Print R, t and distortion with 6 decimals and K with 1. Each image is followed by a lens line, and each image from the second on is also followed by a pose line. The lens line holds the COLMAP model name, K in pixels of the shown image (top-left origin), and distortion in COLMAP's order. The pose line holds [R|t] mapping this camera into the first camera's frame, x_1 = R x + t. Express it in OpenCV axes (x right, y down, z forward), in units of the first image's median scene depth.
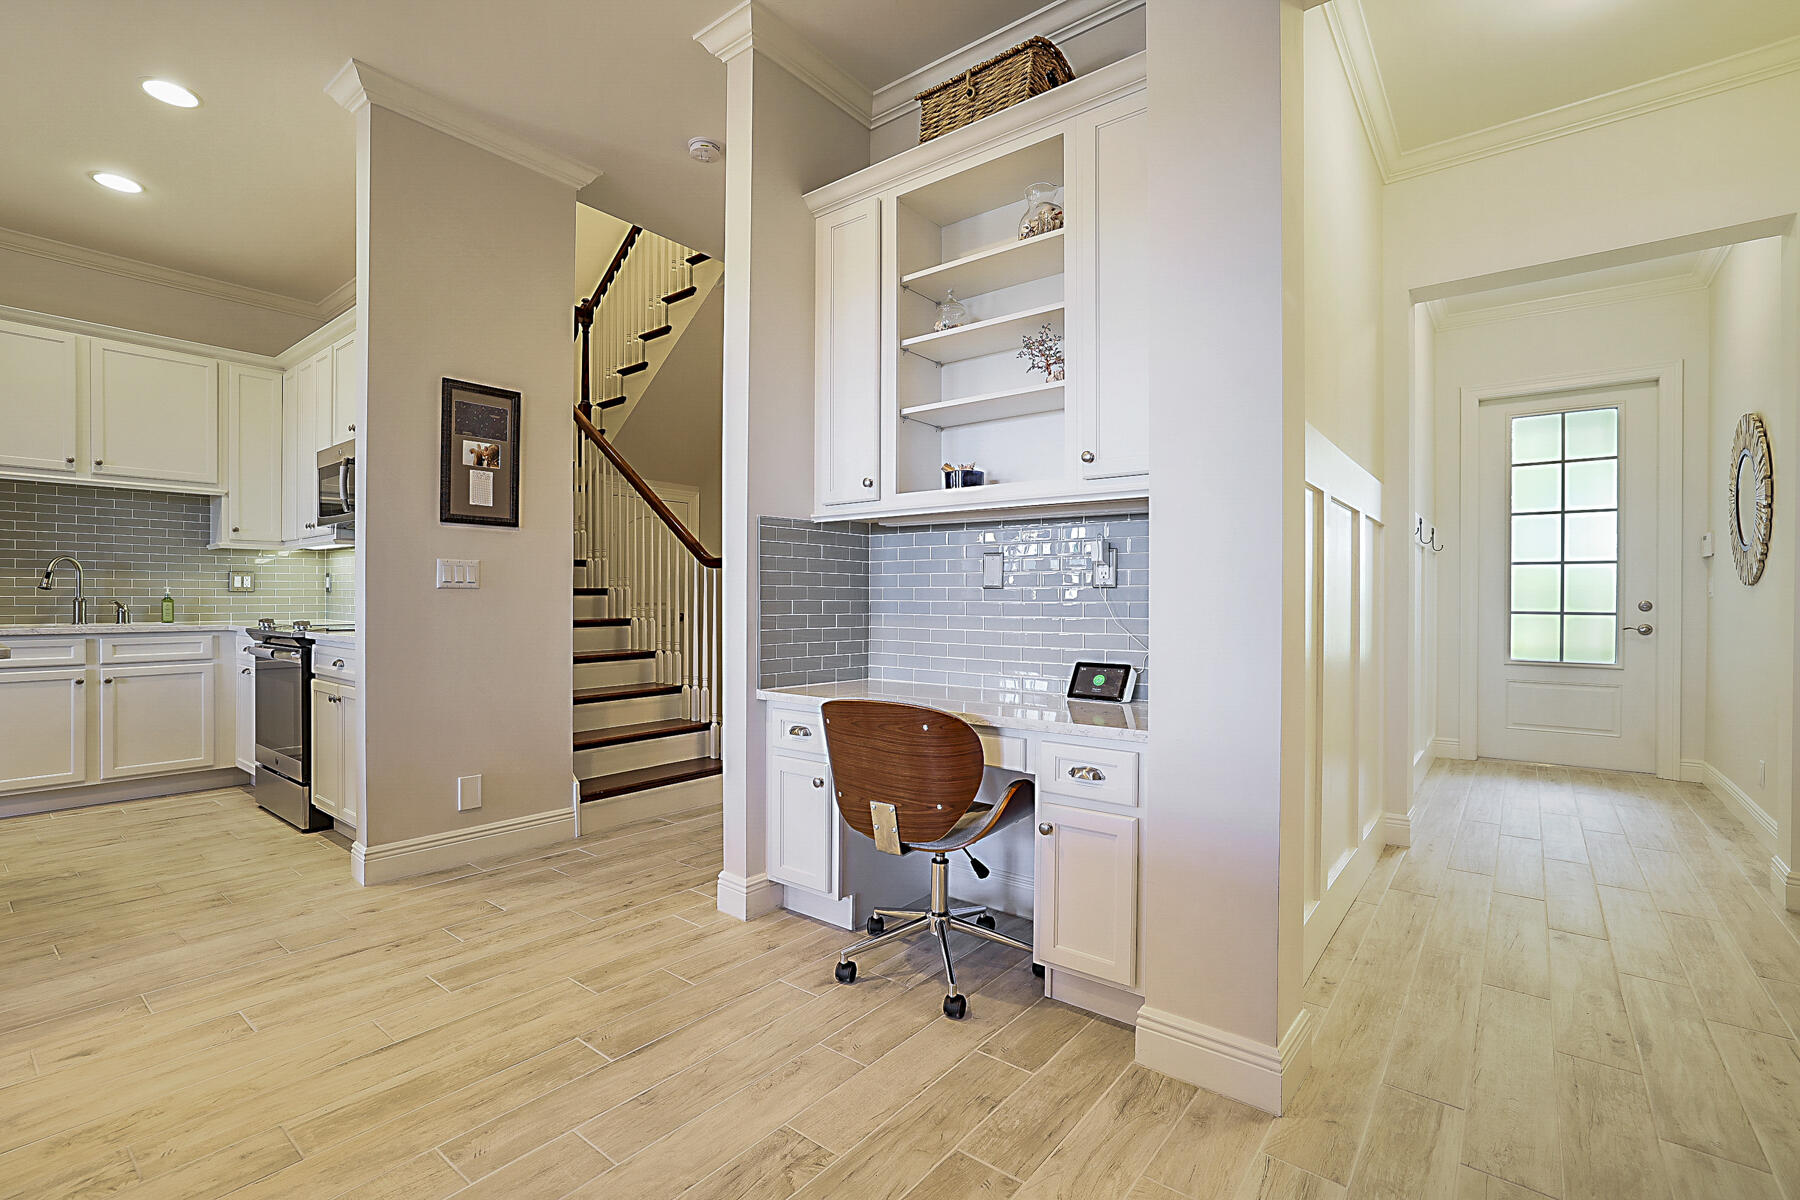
lens RADIAL K [[808.7, 0, 899.4], [0, 808.7, 601.0], [0, 0, 1]] dist [-0.027528, 0.008702]
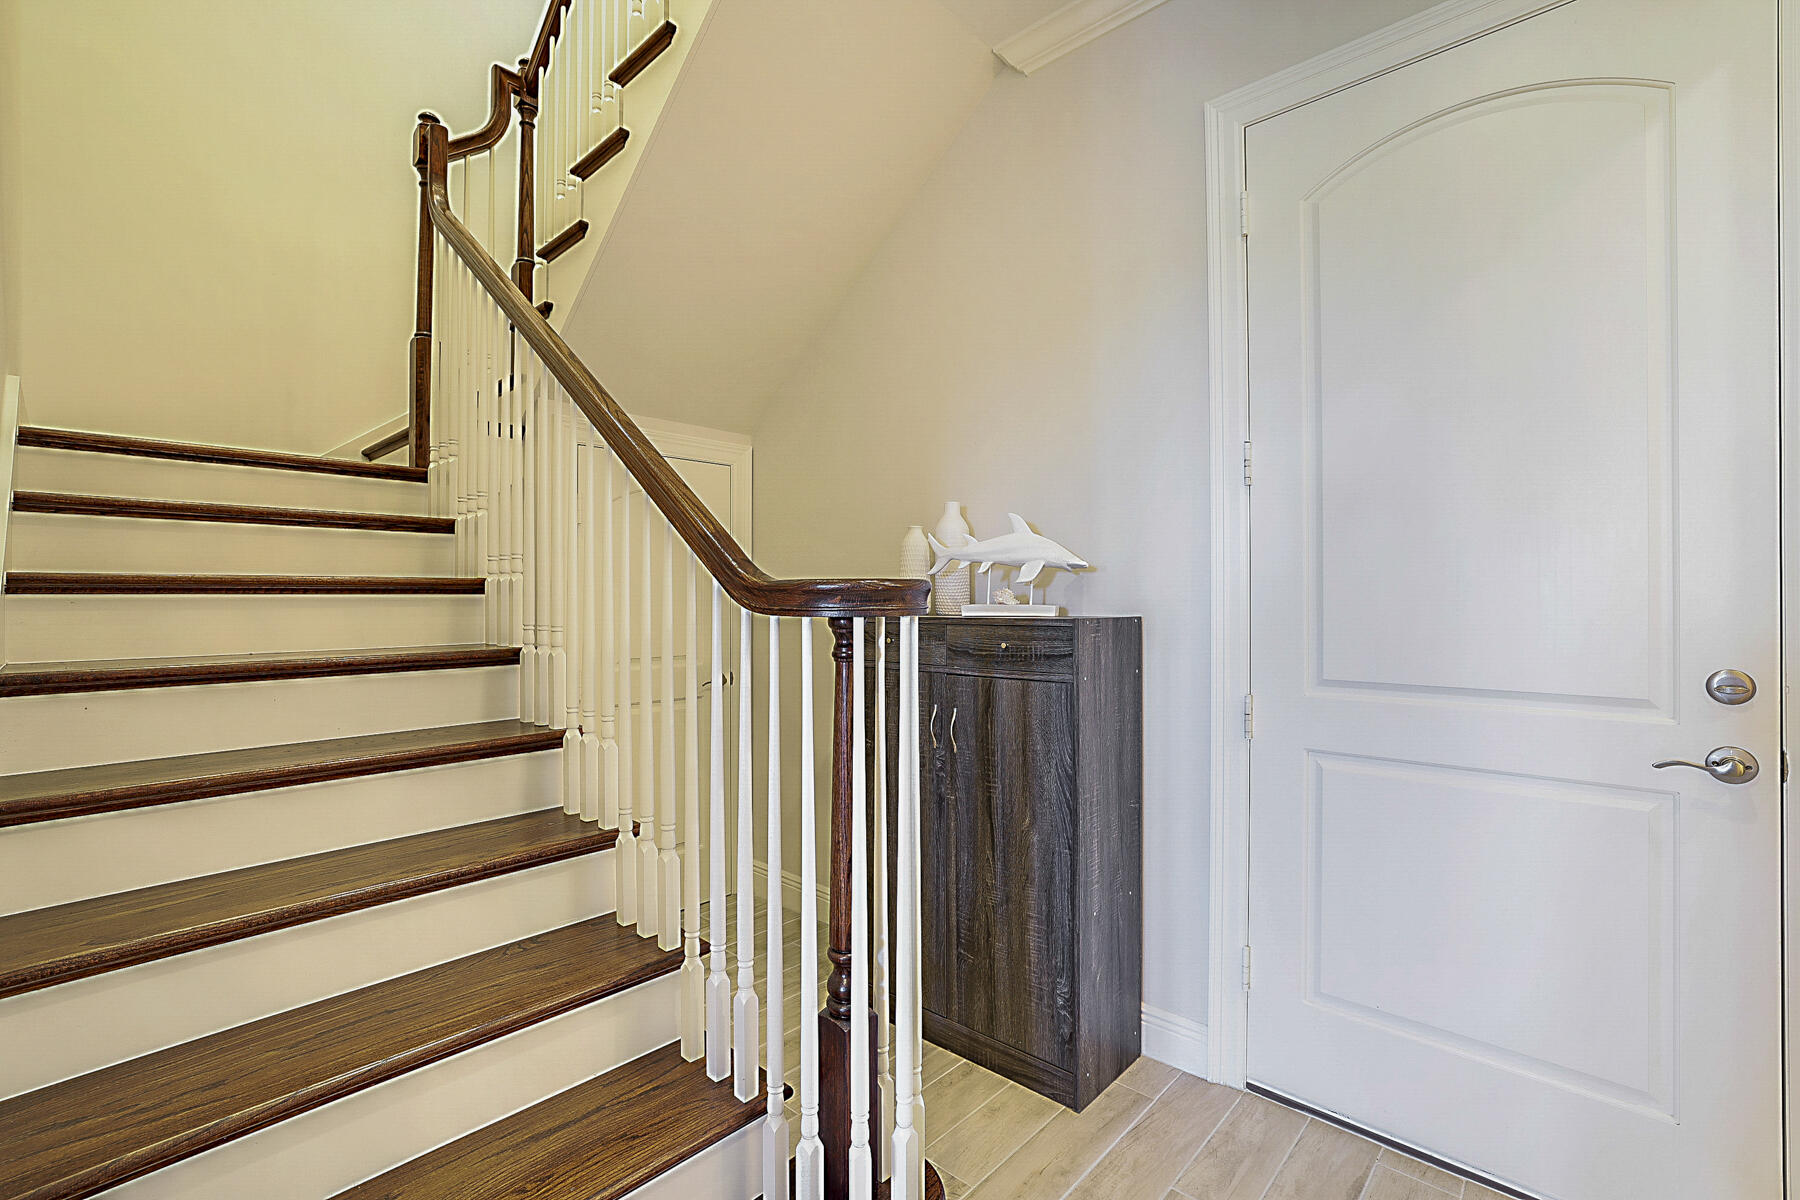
lens RADIAL K [[788.3, 0, 917.0], [0, 788.3, 606.5], [0, 0, 1]] dist [-0.039780, 0.014220]
pose [[0.998243, -0.003161, -0.059166, -0.221660], [0.002539, 0.999941, -0.010587, -0.053159], [0.059196, 0.010418, 0.998192, 0.998281]]
